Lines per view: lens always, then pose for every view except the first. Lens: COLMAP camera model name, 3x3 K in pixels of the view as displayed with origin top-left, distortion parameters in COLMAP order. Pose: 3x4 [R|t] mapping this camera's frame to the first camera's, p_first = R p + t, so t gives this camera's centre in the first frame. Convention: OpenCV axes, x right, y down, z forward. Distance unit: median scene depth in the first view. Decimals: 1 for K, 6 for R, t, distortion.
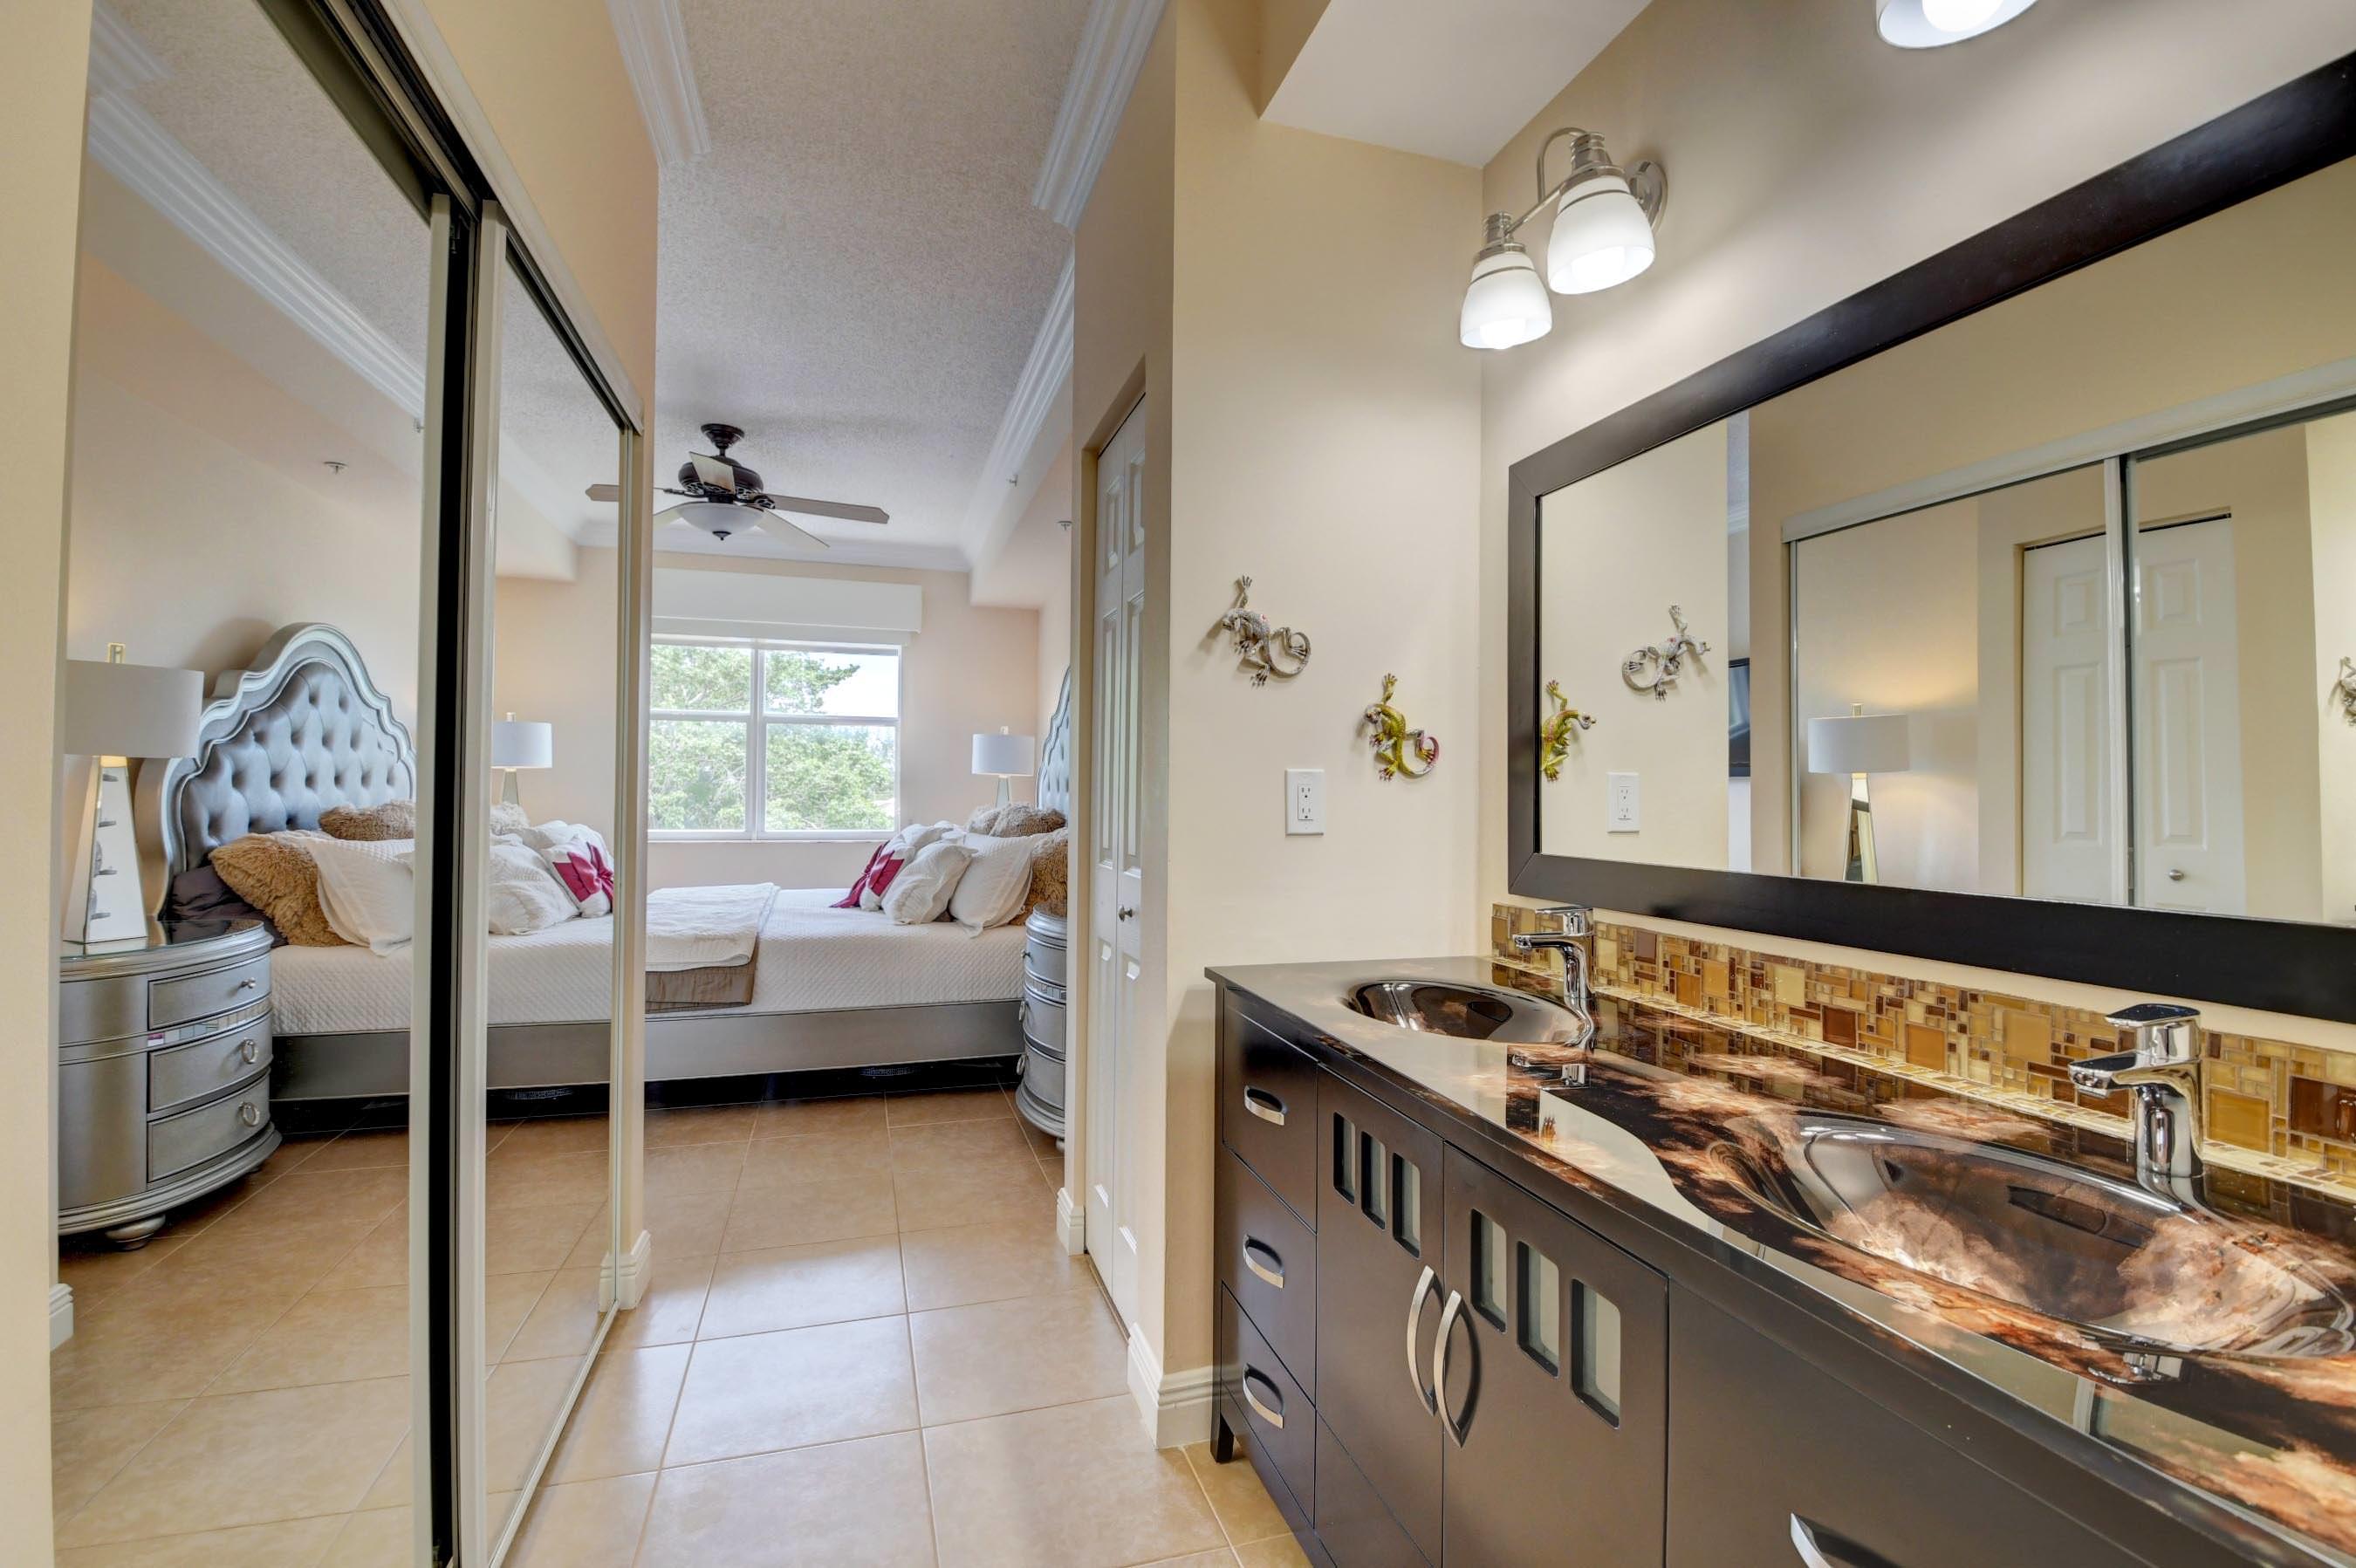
lens RADIAL K [[1034.2, 0, 1178.0], [0, 1034.2, 784.0], [0, 0, 1]] dist [0.022436, -0.033135]
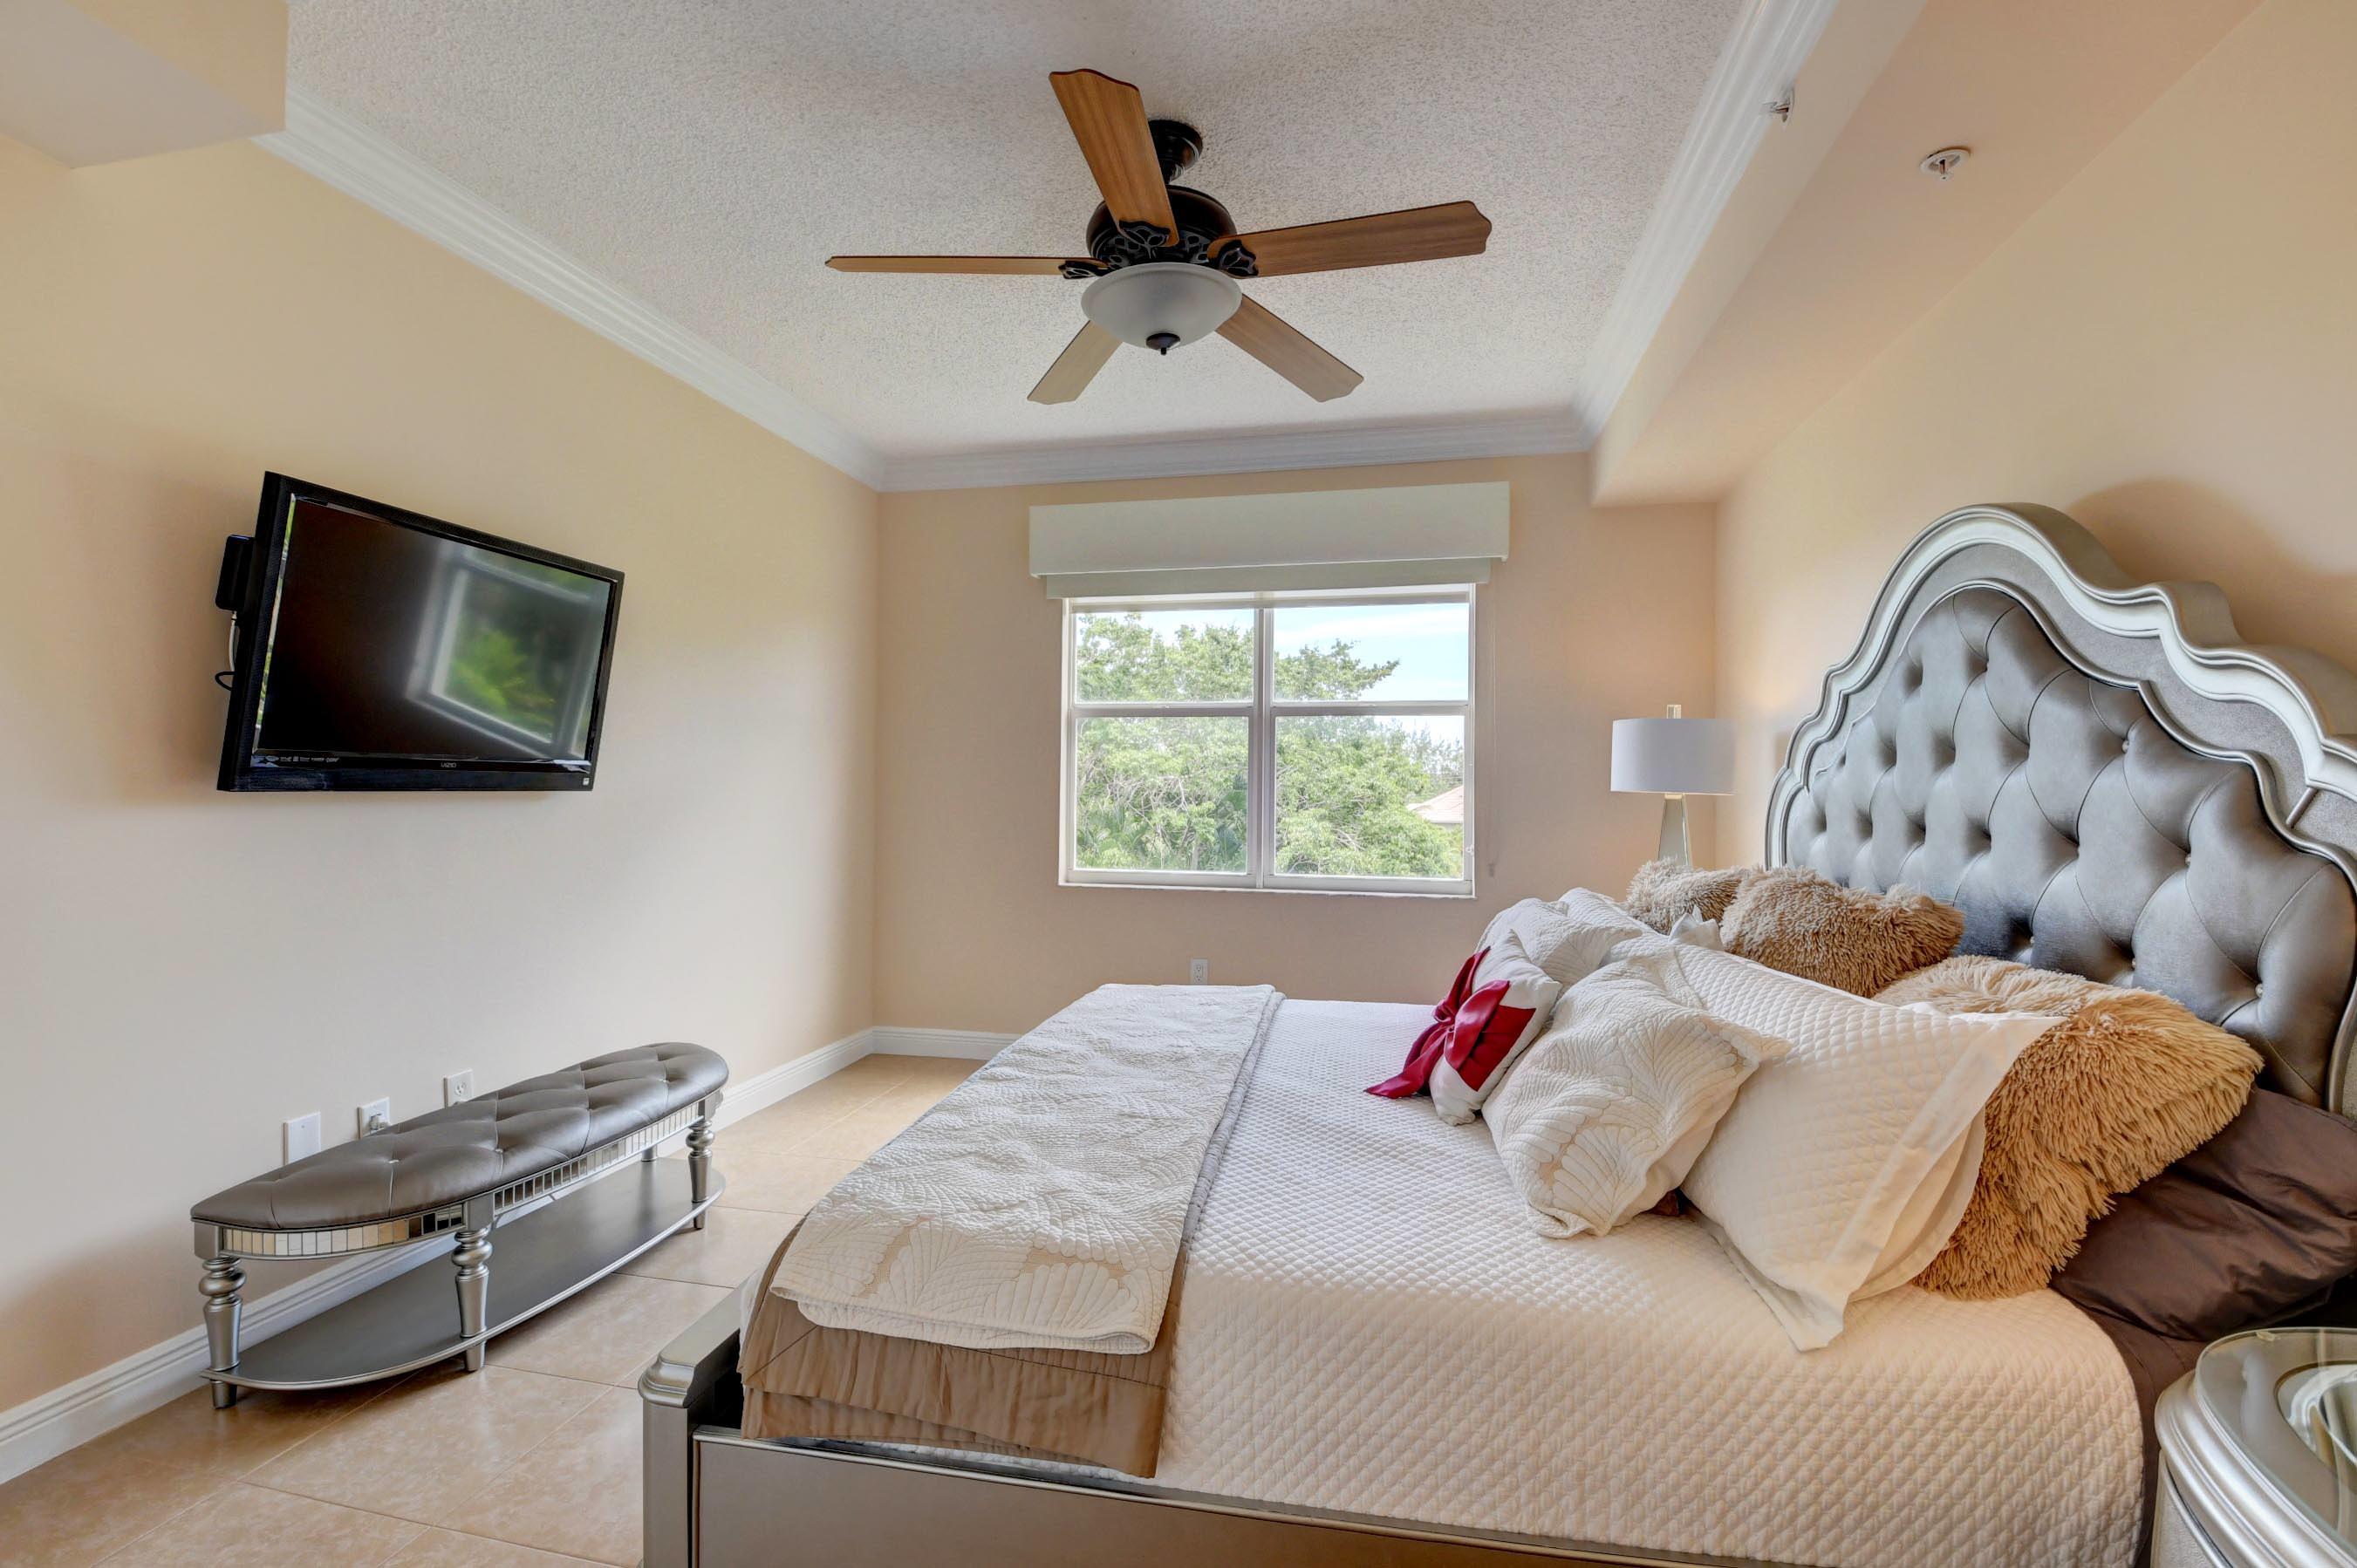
lens RADIAL K [[1034.5, 0, 1178.5], [0, 1034.5, 784.0], [0, 0, 1]] dist [0.022436, -0.033135]
pose [[0.876508, -0.006422, -0.481345, -0.182320], [0.004585, 0.999977, -0.004991, -0.017341], [0.481366, 0.002168, 0.876517, 0.543878]]
